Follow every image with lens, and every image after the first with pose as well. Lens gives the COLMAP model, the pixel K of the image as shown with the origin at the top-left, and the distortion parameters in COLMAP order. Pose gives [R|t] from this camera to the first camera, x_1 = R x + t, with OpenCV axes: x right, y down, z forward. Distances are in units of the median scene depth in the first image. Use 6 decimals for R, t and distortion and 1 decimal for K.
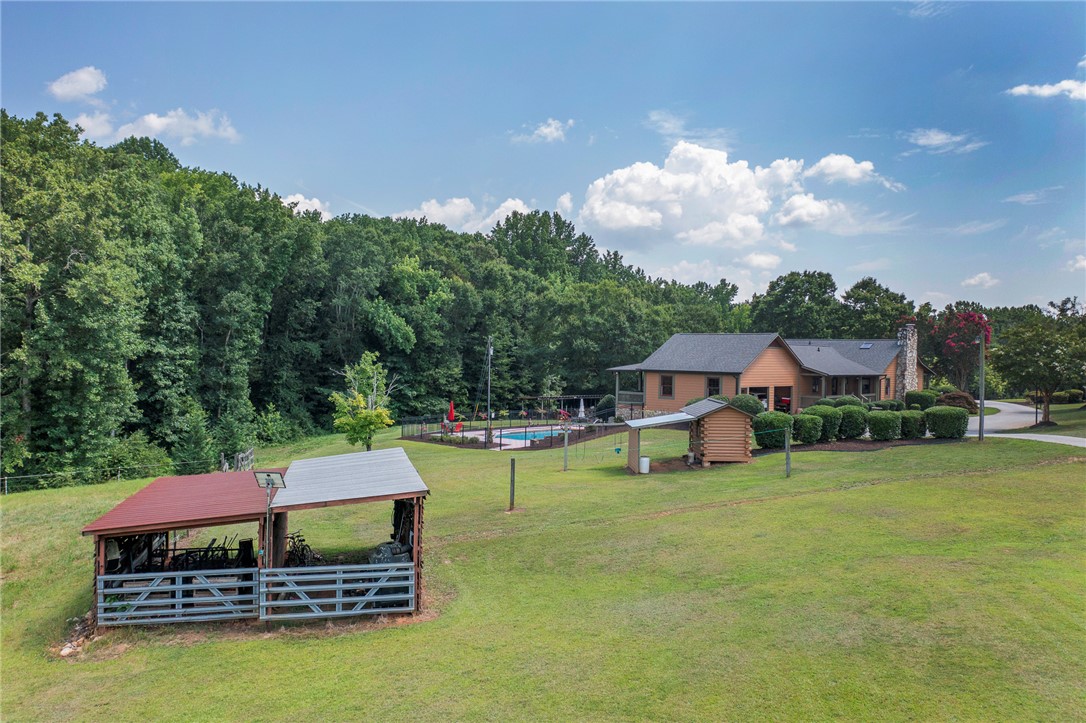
lens RADIAL K [[896.7, 0, 543.8], [0, 896.7, 365.3], [0, 0, 1]] dist [-0.000805, -0.008118]
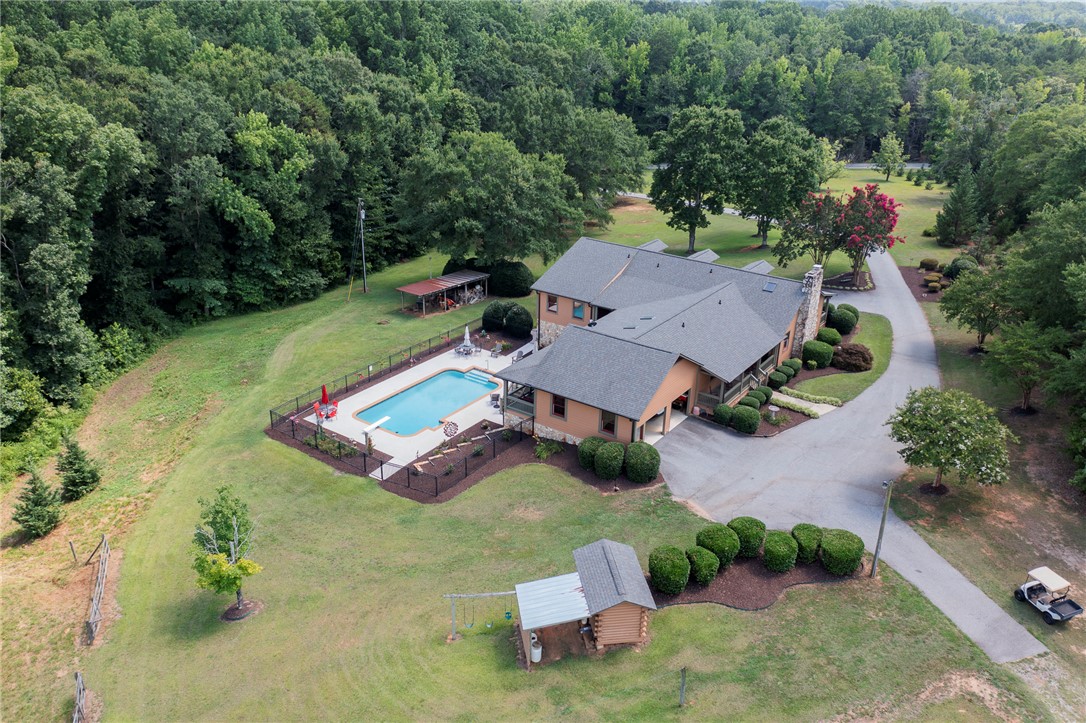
lens RADIAL K [[896.7, 0, 544.6], [0, 896.7, 361.2], [0, 0, 1]] dist [-0.000805, -0.008118]
pose [[0.992215, -0.048037, 0.114903, 0.012104], [-0.002383, 0.915126, 0.403160, -0.255415], [-0.124517, -0.400295, 0.907887, 0.115860]]
